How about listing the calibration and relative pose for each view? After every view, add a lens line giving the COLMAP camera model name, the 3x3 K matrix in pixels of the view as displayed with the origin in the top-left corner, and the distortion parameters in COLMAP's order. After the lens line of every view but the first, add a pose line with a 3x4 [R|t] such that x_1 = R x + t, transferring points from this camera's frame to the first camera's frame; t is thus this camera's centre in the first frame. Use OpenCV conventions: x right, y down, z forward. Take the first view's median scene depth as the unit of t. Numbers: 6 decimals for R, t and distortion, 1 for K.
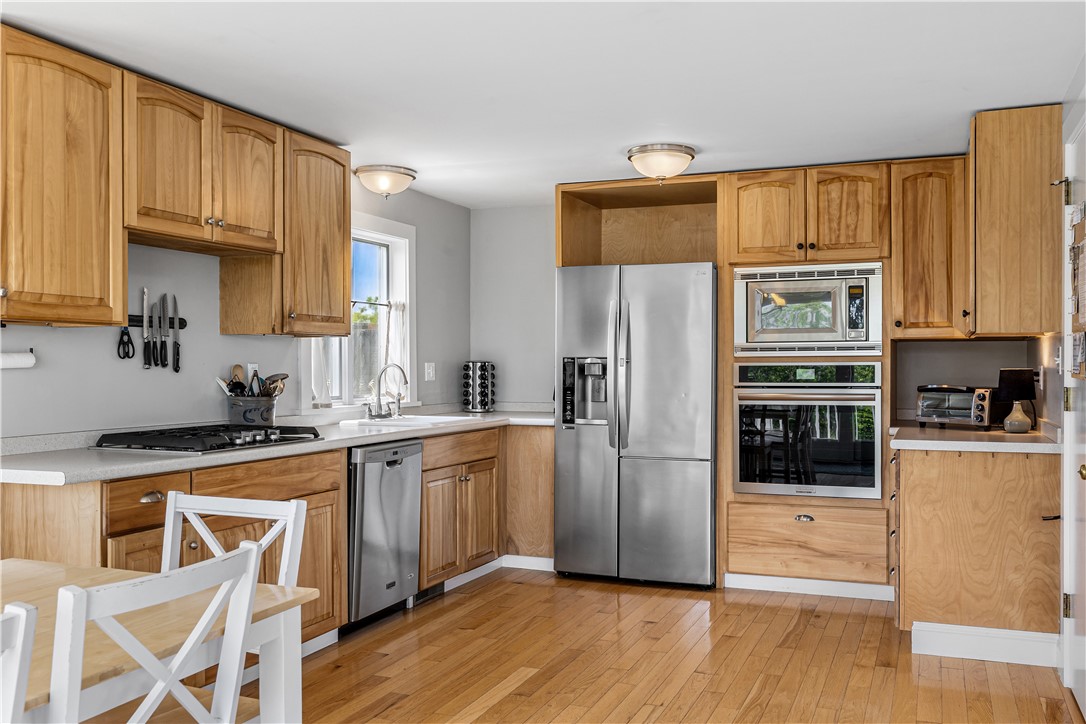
lens RADIAL K [[987.9, 0, 541.7], [0, 987.9, 375.9], [0, 0, 1]] dist [0.011194, 0.006083]
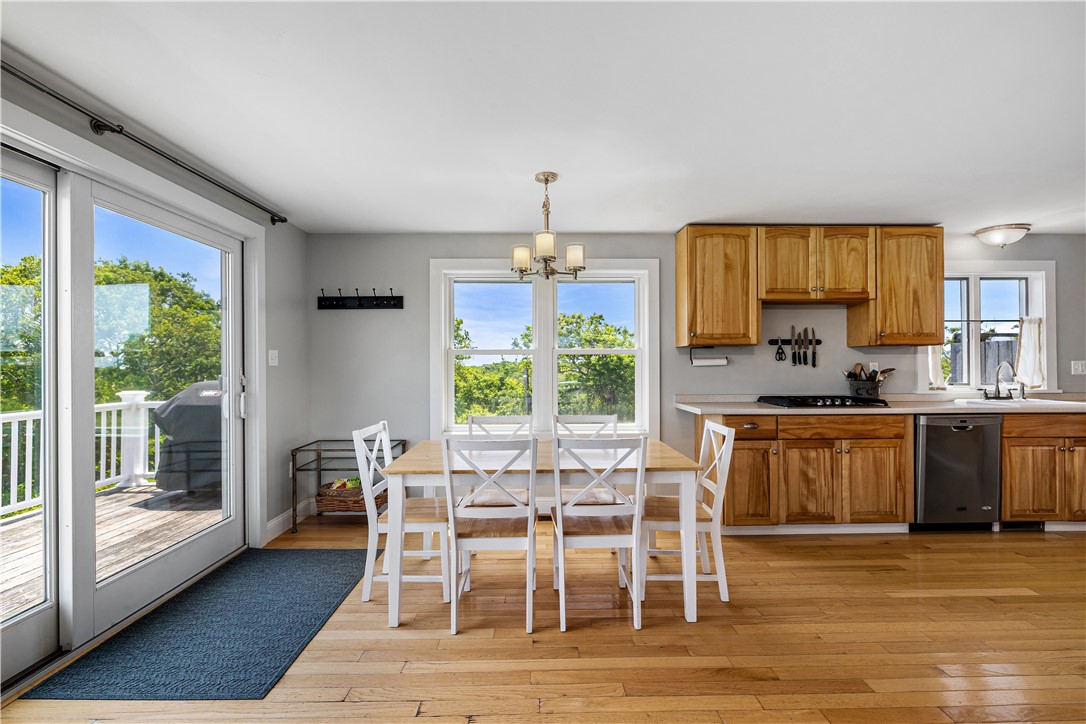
lens RADIAL K [[504.3, 0, 544.7], [0, 504.3, 366.5], [0, 0, 1]] dist [-0.000703, -0.000033]
pose [[0.389010, 0.002036, -0.921231, 0.357626], [-0.006380, 0.999980, -0.000484, -0.001562], [0.921211, 0.006065, 0.389015, 0.132443]]
